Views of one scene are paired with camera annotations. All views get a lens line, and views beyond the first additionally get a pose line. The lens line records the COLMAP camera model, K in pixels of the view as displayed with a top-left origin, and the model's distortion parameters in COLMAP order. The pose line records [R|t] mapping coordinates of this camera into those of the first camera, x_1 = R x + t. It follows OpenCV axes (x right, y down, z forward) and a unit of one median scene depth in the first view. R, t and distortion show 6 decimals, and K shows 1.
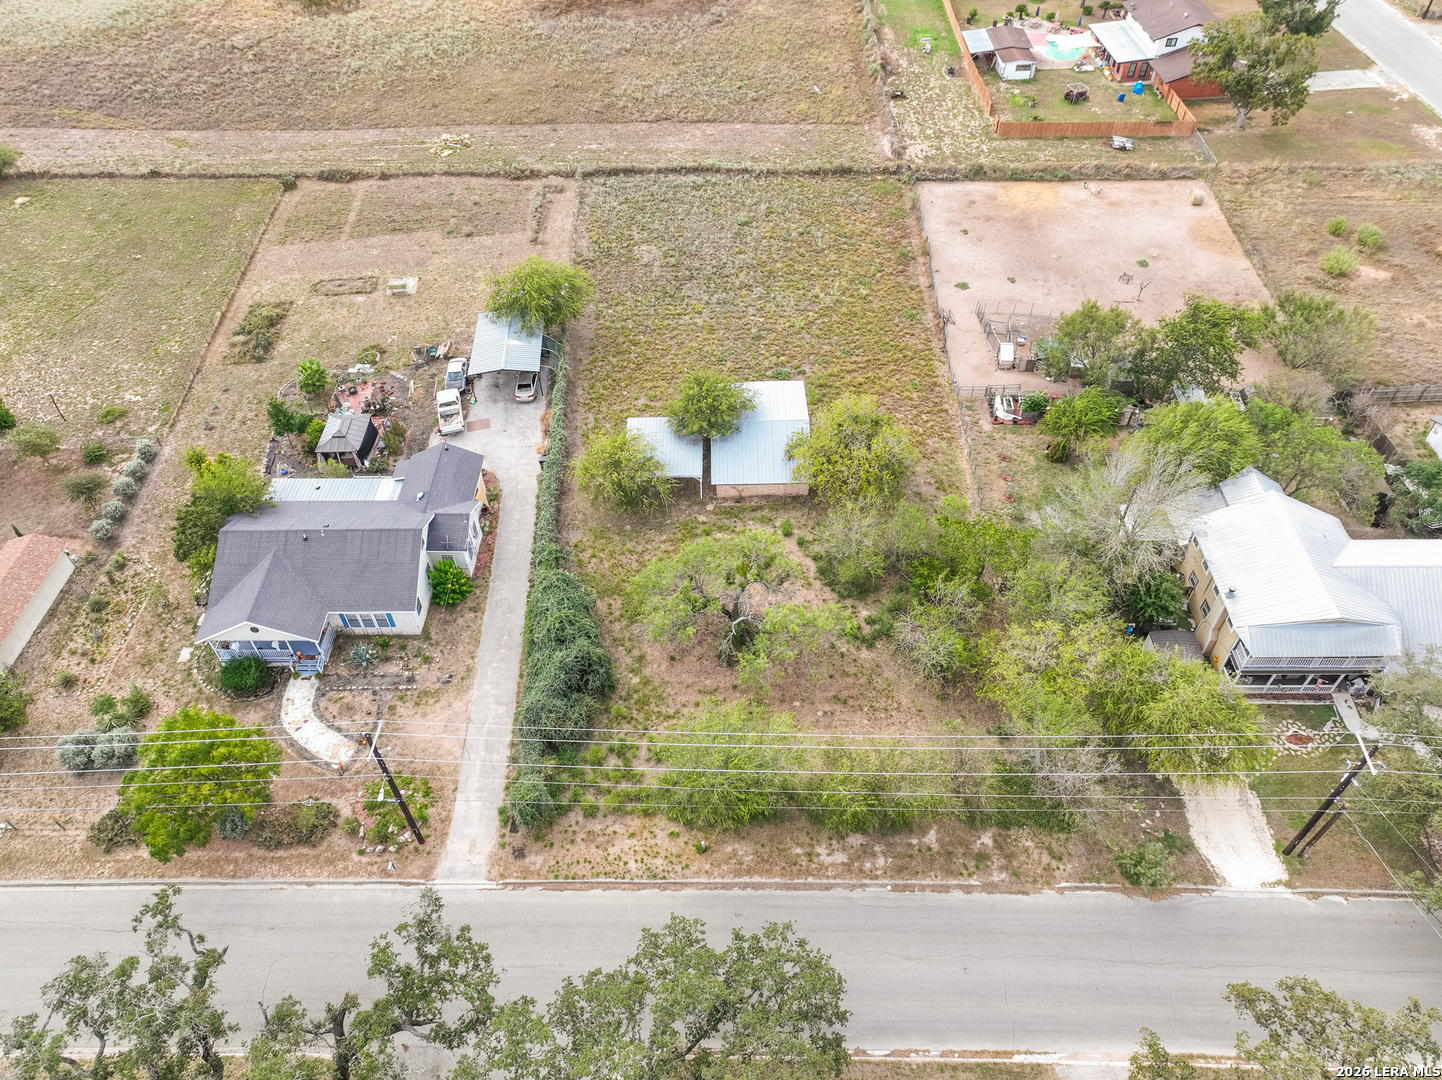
lens RADIAL K [[1015.4, 0, 720.5], [0, 1015.4, 538.3], [0, 0, 1]] dist [-0.002487, 0.020270]
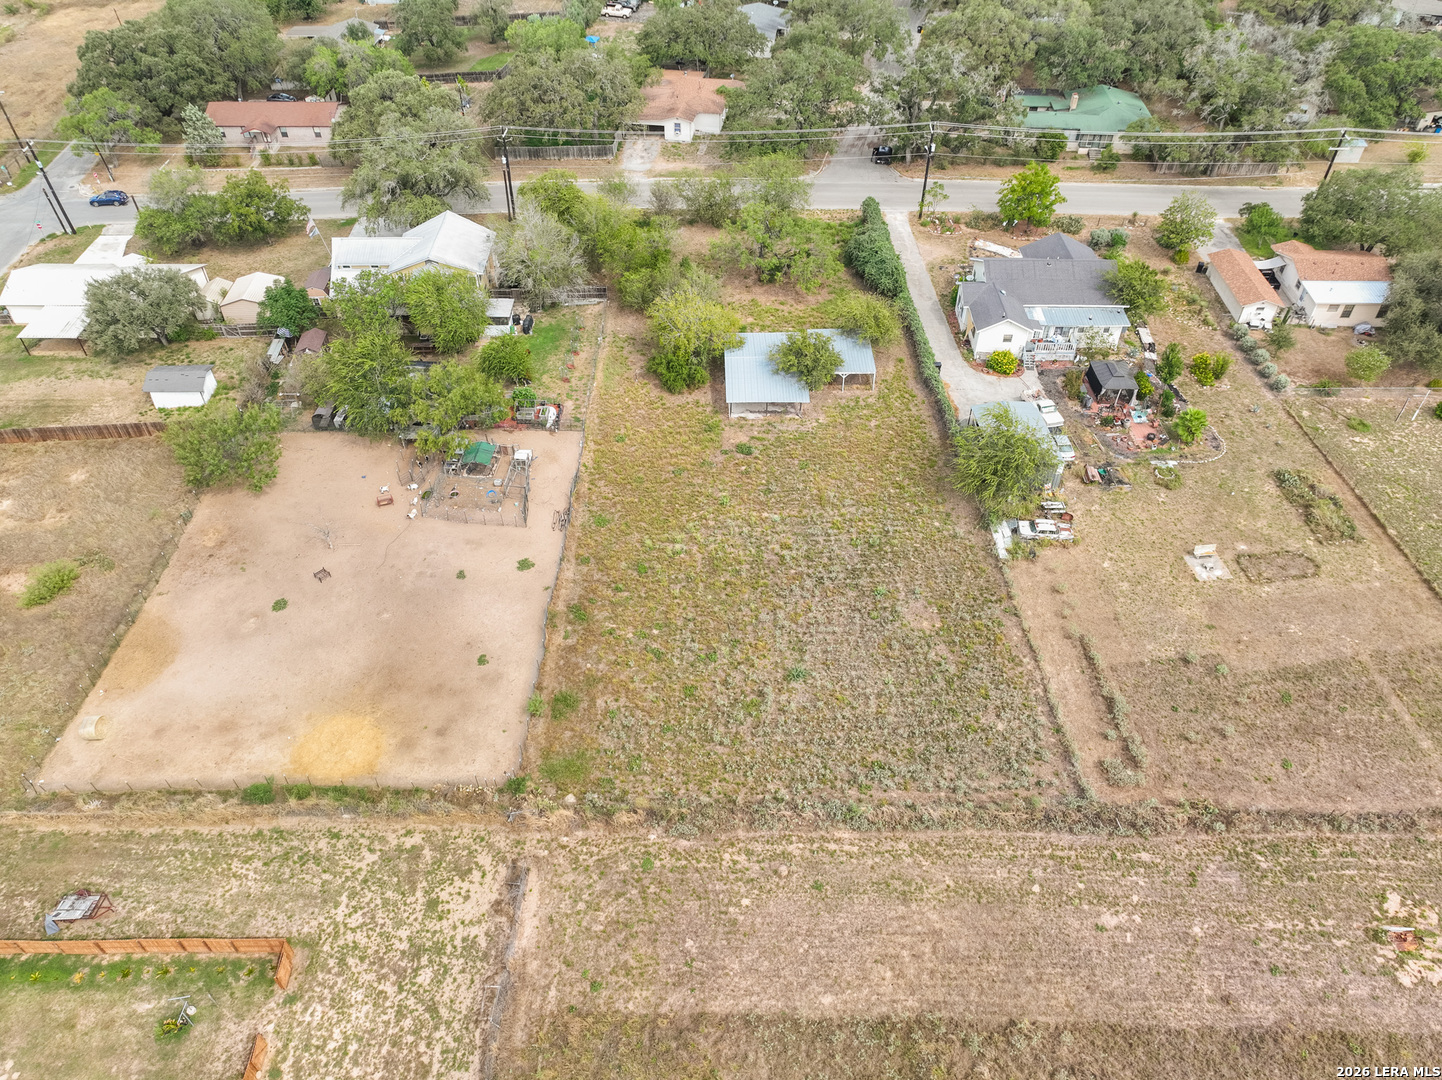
lens RADIAL K [[1015.4, 0, 720.1], [0, 1015.4, 539.2], [0, 0, 1]] dist [-0.002487, 0.020270]
pose [[-0.999760, 0.021298, 0.005080, 0.071175], [0.004960, -0.005682, 0.999972, -1.040297], [0.021327, 0.999757, 0.005575, 0.942877]]
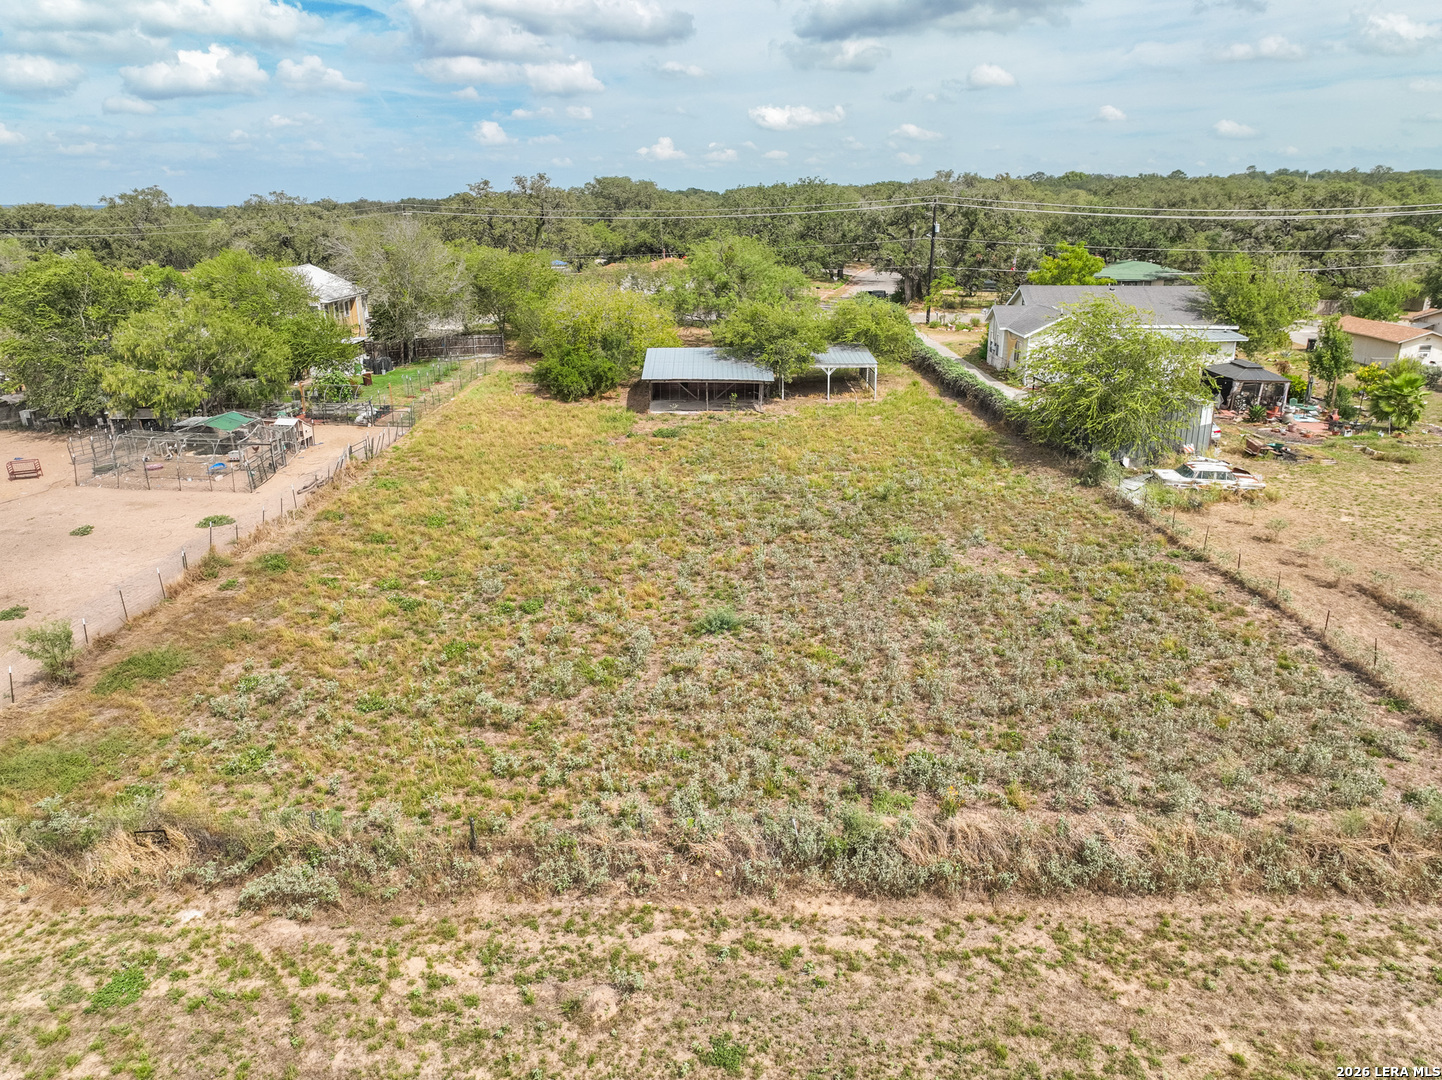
lens RADIAL K [[1015.4, 0, 723.0], [0, 1015.4, 537.6], [0, 0, 1]] dist [-0.002487, 0.020270]
pose [[-0.999774, 0.018581, 0.010291, 0.017730], [0.017088, 0.415875, 0.909261, -0.612335], [0.012616, 0.909232, -0.416099, 1.146178]]
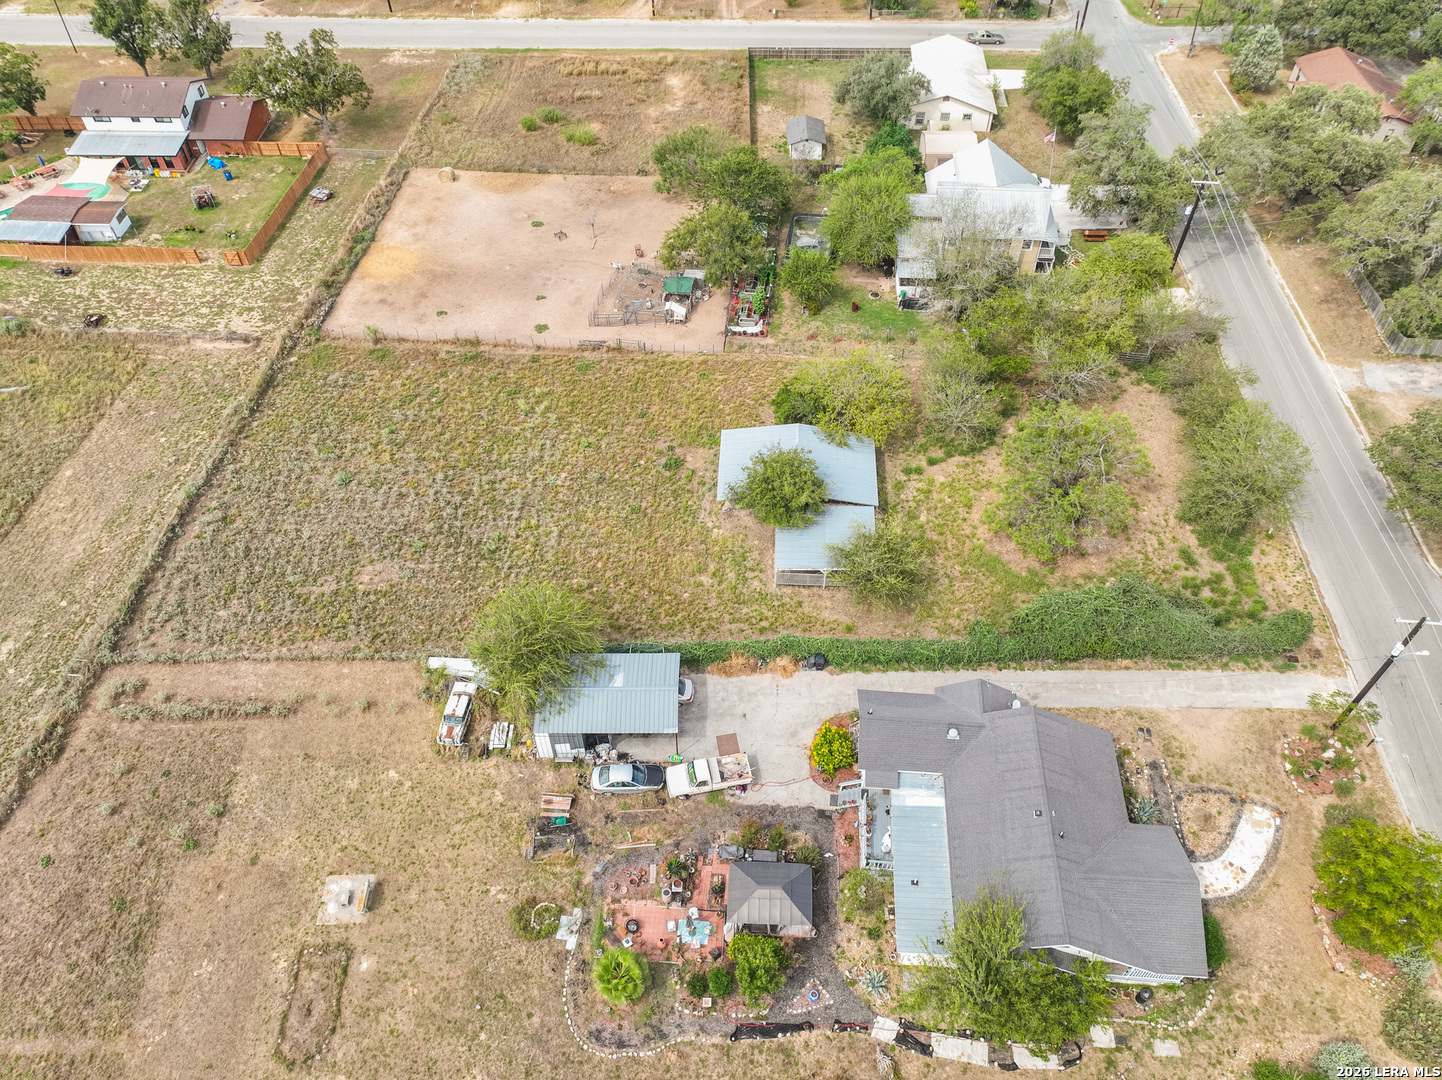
lens RADIAL K [[1015.4, 0, 721.5], [0, 1015.4, 541.2], [0, 0, 1]] dist [-0.002487, 0.020270]
pose [[0.064664, -0.729737, 0.680663, -0.534066], [0.735698, 0.495703, 0.461549, -0.450582], [-0.674216, 0.470916, 0.568920, 0.416608]]
